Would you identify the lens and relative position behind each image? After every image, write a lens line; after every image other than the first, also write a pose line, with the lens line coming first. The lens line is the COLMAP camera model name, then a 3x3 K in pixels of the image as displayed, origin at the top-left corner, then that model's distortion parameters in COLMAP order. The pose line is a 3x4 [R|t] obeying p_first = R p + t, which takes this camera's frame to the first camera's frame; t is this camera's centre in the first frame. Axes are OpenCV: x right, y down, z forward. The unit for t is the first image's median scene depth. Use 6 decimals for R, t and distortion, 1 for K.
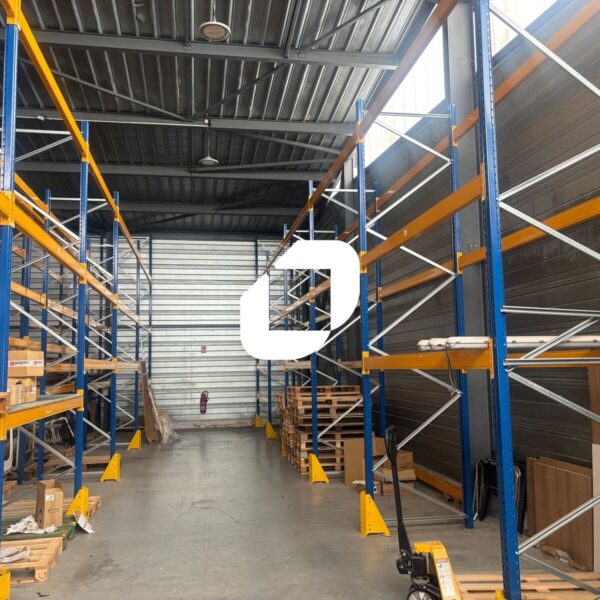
lens RADIAL K [[591.8, 0, 300.5], [0, 591.8, 310.6], [0, 0, 1]] dist [-0.005036, -0.020897]
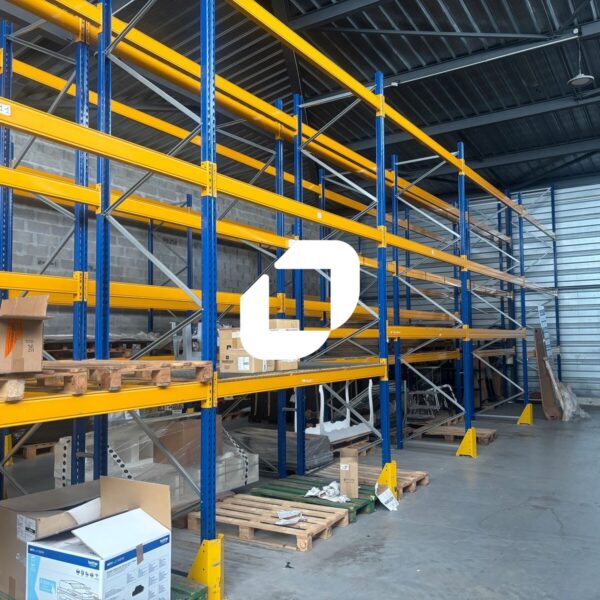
lens RADIAL K [[591.8, 0, 300.5], [0, 591.8, 310.6], [0, 0, 1]] dist [-0.005036, -0.020897]
pose [[0.724375, -0.025093, -0.688949, 0.125244], [0.063879, 0.997481, 0.030833, 0.012947], [0.686440, -0.066344, 0.724153, 0.151697]]
